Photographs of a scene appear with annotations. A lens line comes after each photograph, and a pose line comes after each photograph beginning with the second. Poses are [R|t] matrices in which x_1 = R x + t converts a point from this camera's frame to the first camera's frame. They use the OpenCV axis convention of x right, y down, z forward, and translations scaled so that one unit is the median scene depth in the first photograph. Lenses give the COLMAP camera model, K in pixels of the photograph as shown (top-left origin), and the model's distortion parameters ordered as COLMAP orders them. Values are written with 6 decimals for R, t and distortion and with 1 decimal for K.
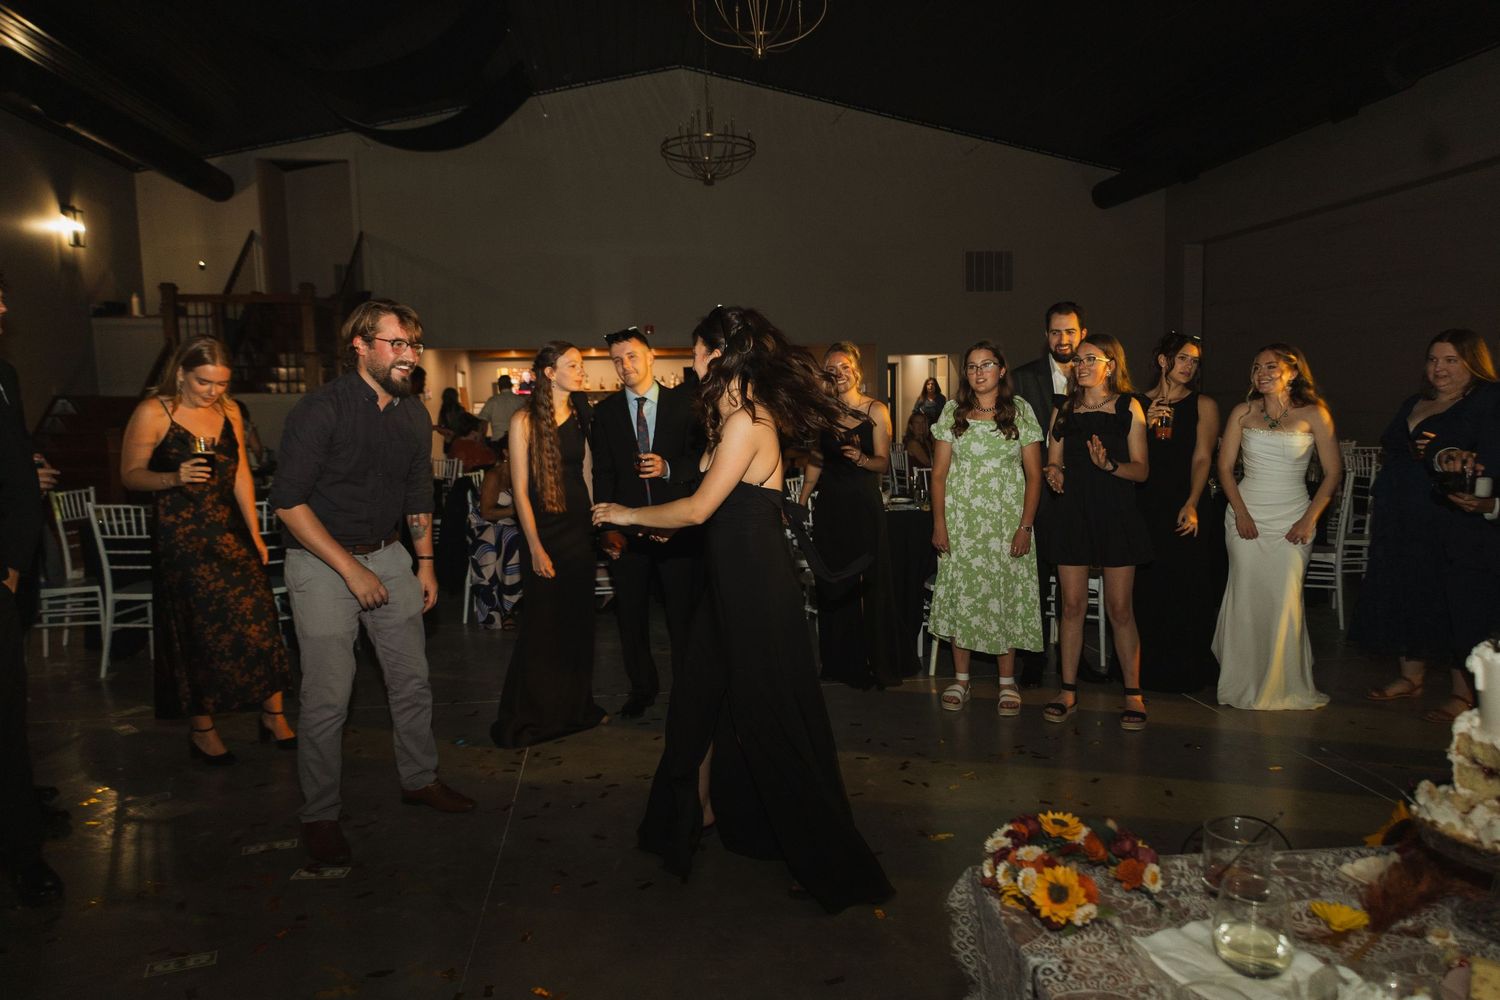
lens RADIAL K [[1013.6, 0, 748.6], [0, 1013.6, 500.0], [0, 0, 1]] dist [-0.001920, 0.002776]
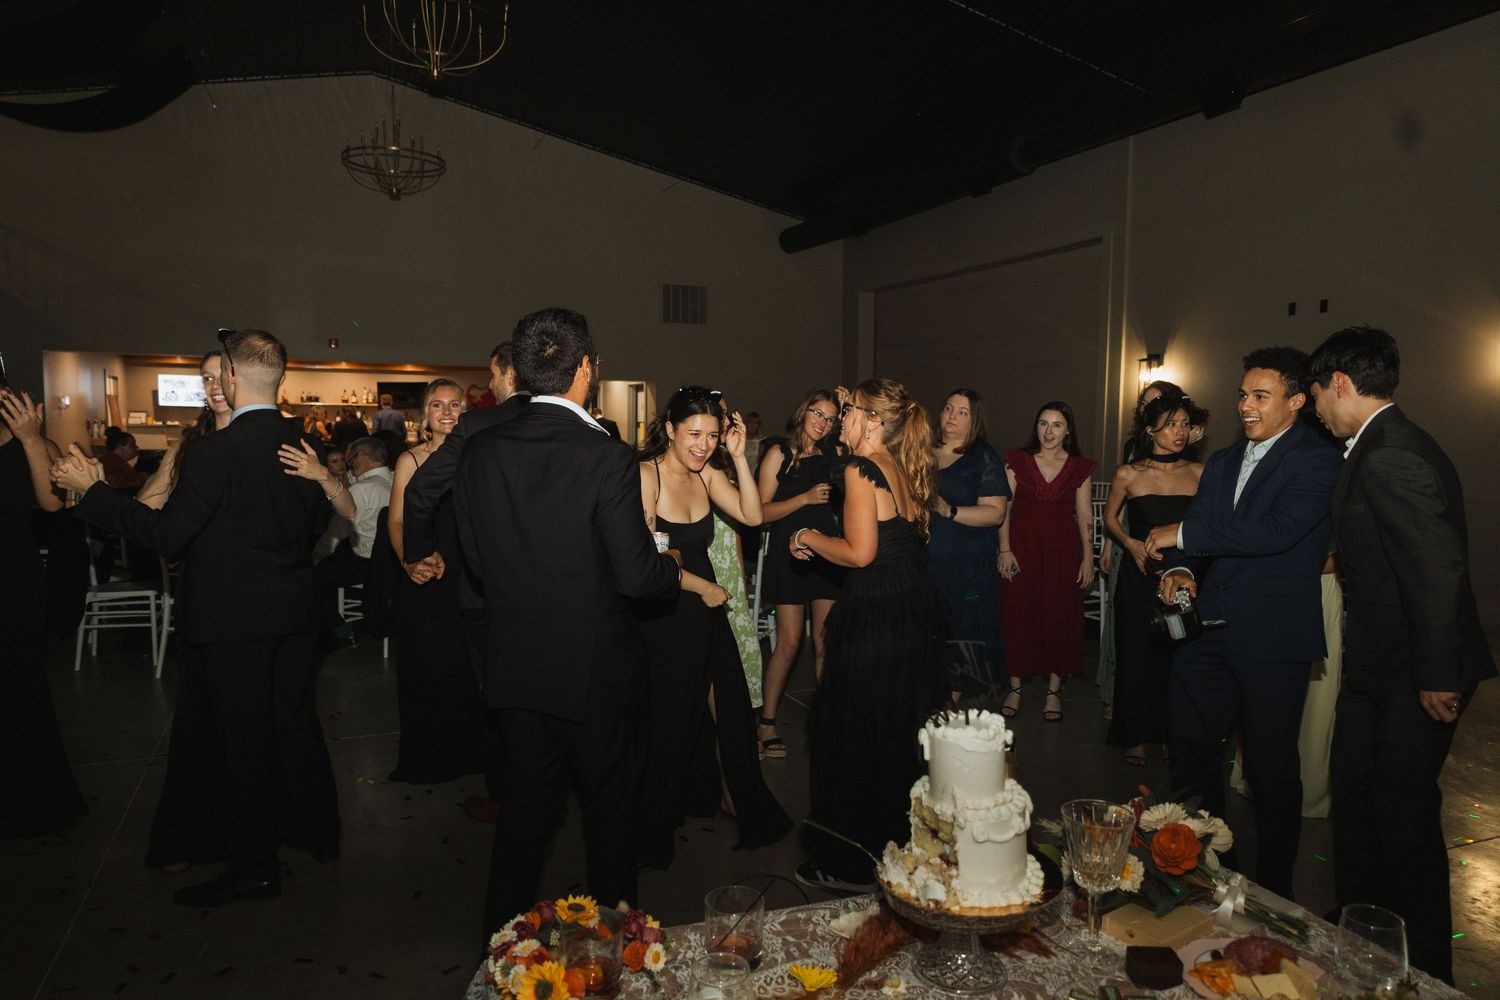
lens RADIAL K [[991.3, 0, 750.6], [0, 991.3, 497.9], [0, 0, 1]] dist [0.000360, 0.002294]
pose [[0.959764, 0.007683, 0.280702, 0.105878], [-0.002521, 0.999821, -0.018749, -0.038249], [-0.280795, 0.017287, 0.959612, -0.001561]]
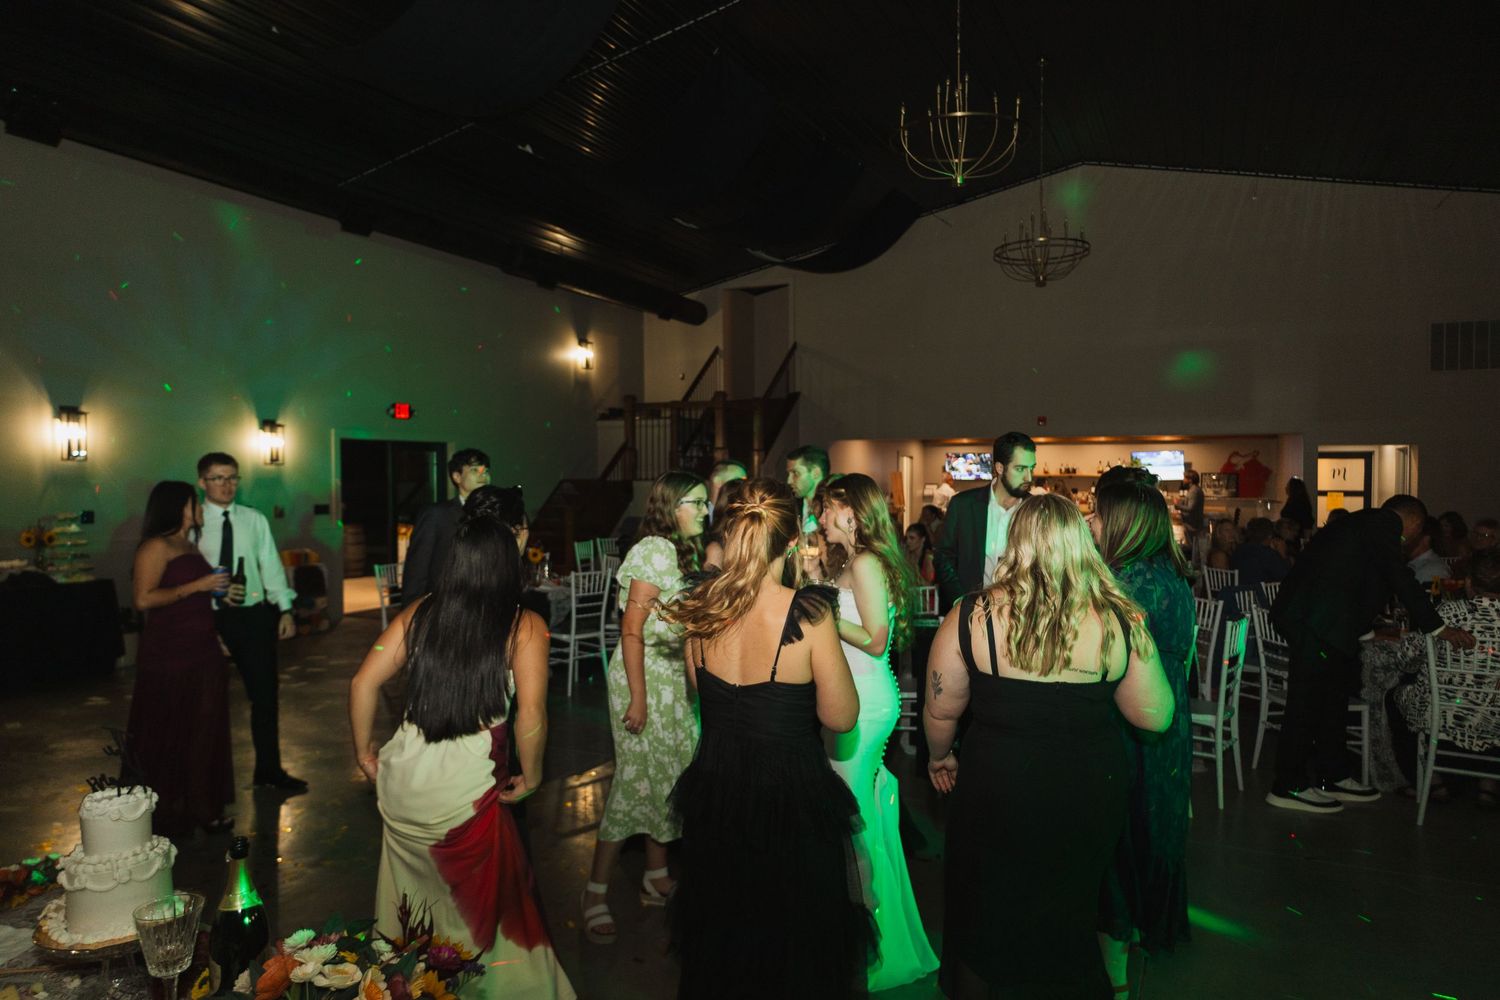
lens RADIAL K [[975.7, 0, 743.7], [0, 975.7, 501.5], [0, 0, 1]] dist [0.009667, -0.000497]
pose [[0.845059, 0.028662, -0.533904, 1.082139], [-0.064470, 0.996739, -0.048534, -0.126872], [0.530772, 0.075435, 0.844151, 0.123483]]
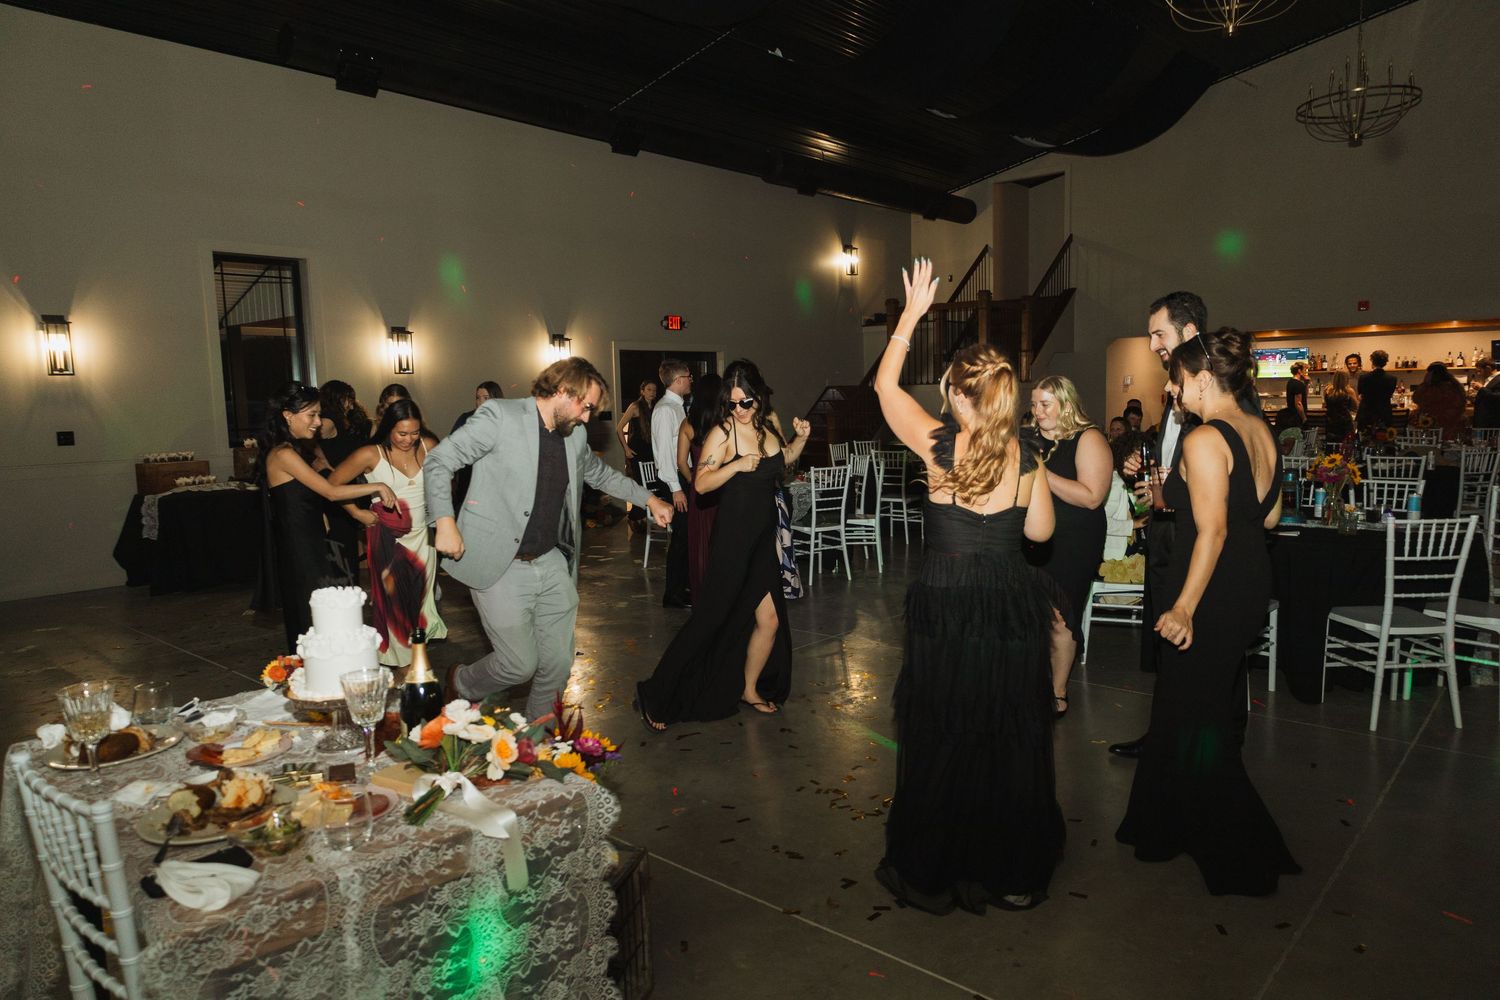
lens RADIAL K [[974.1, 0, 754.7], [0, 974.1, 498.1], [0, 0, 1]] dist [0.001661, -0.000301]
pose [[0.662641, 0.080120, -0.744639, 1.242075], [-0.060011, 0.996745, 0.053843, -0.078675], [0.746529, 0.009008, 0.665292, 0.185167]]
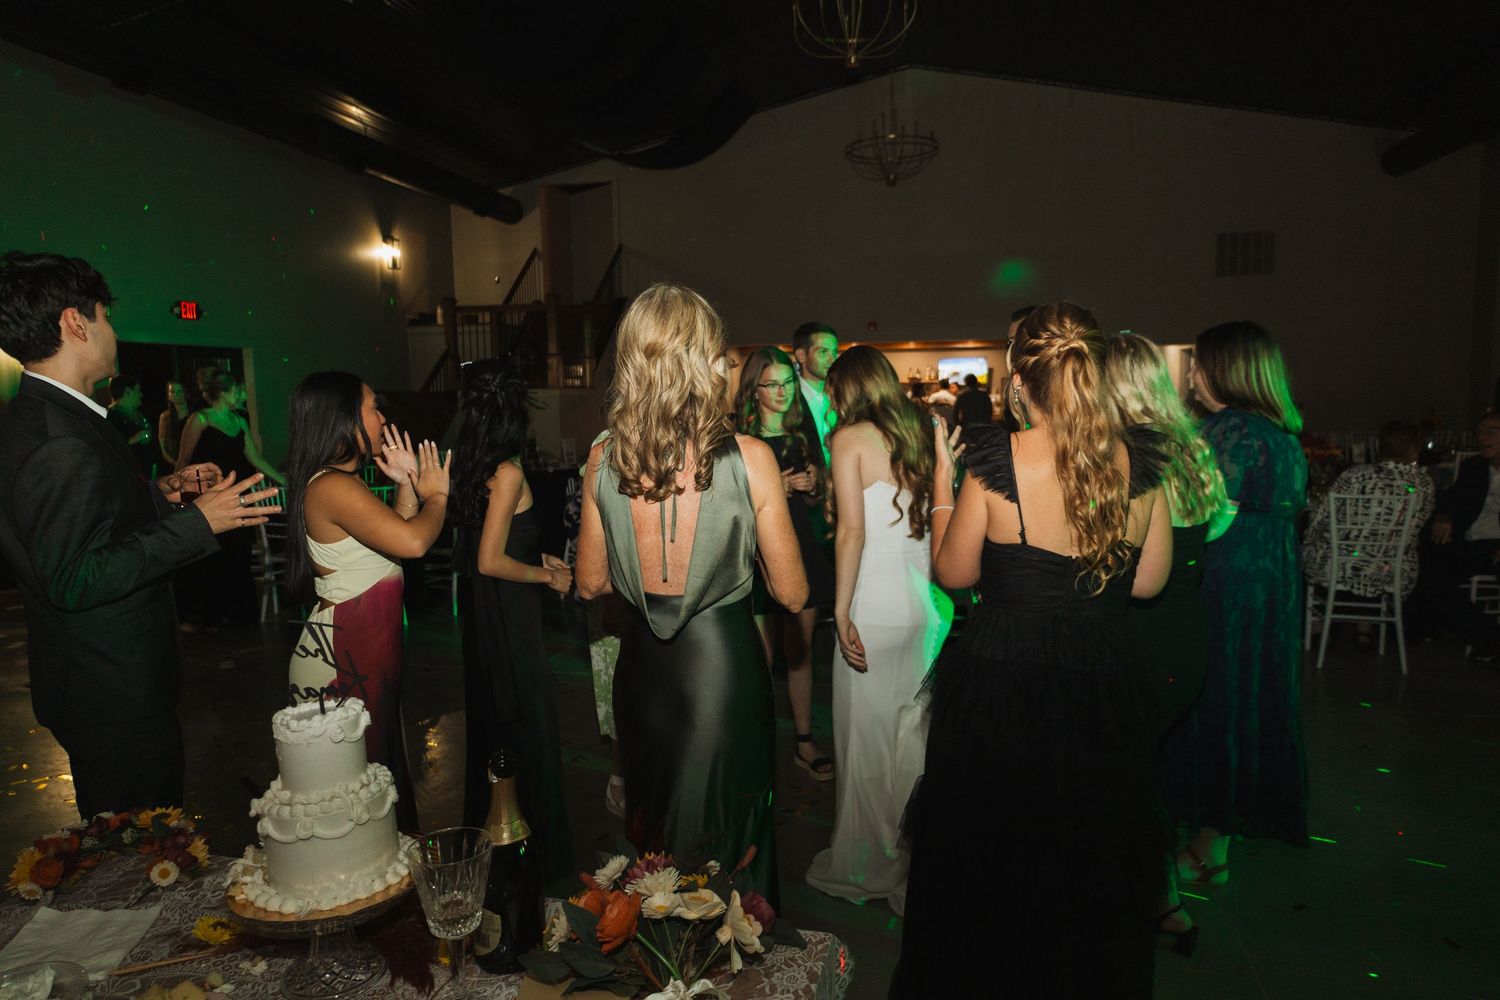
lens RADIAL K [[974.9, 0, 752.0], [0, 974.9, 498.9], [0, 0, 1]] dist [-0.003496, 0.001059]
pose [[0.945621, 0.035455, -0.323333, 0.708425], [-0.030367, 0.999323, 0.020771, -0.048711], [0.323850, -0.009823, 0.946057, 0.093711]]
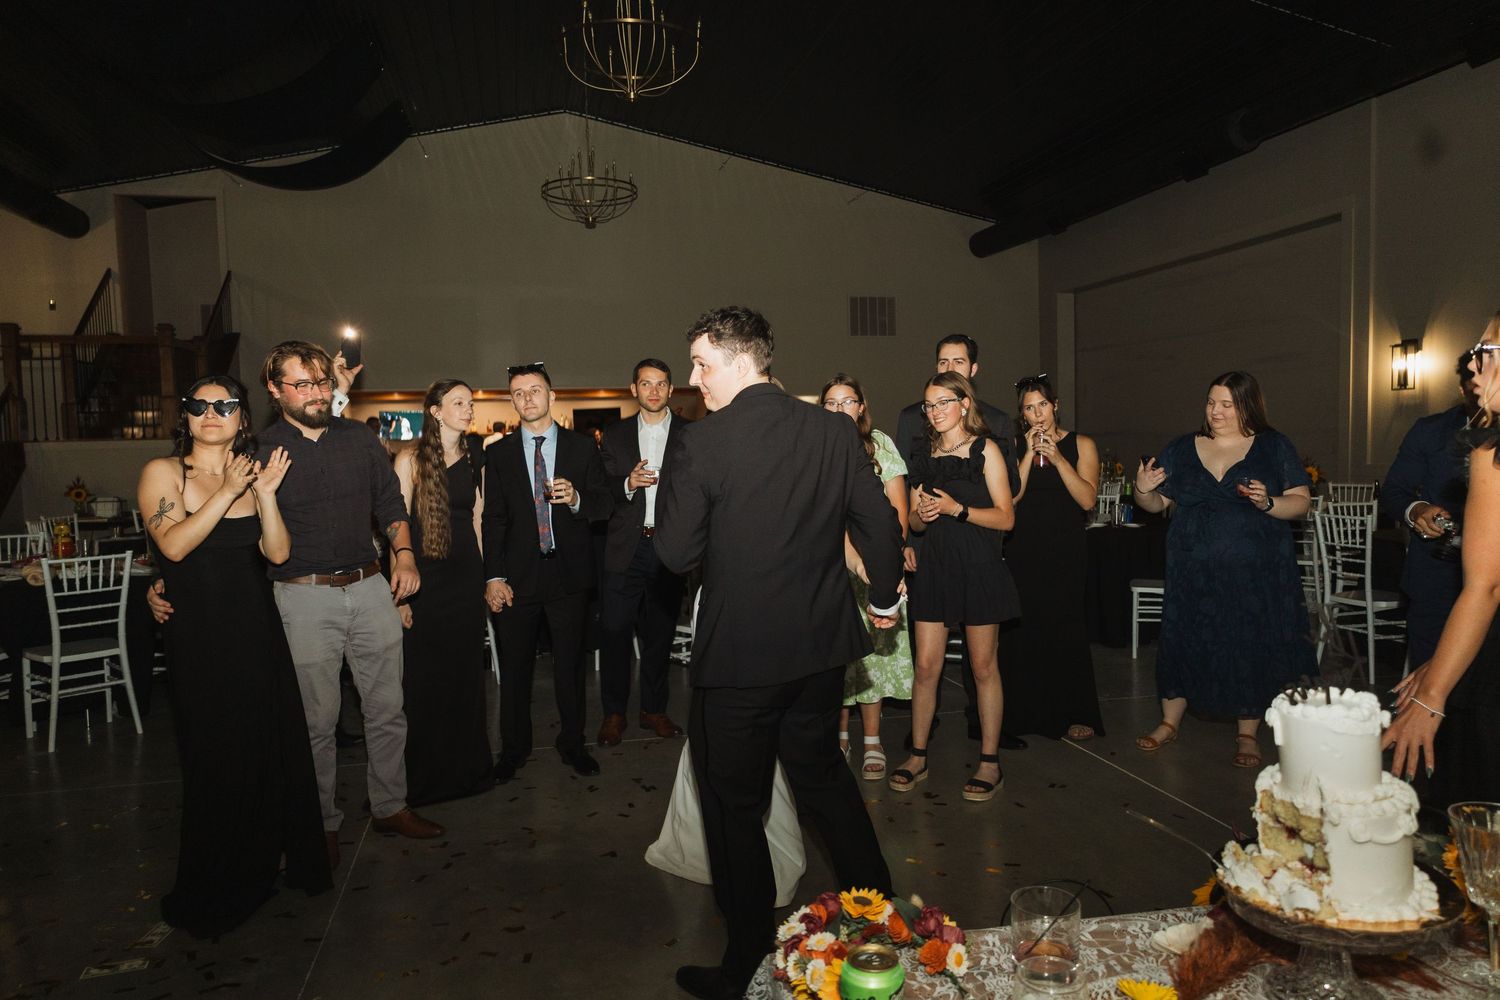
lens RADIAL K [[1007.1, 0, 749.7], [0, 1007.1, 505.8], [0, 0, 1]] dist [0.011030, -0.005125]
pose [[0.994971, -0.013320, 0.099275, 0.064253], [0.016892, 0.999237, -0.035227, -0.005511], [-0.098730, 0.036726, 0.994436, 0.045985]]
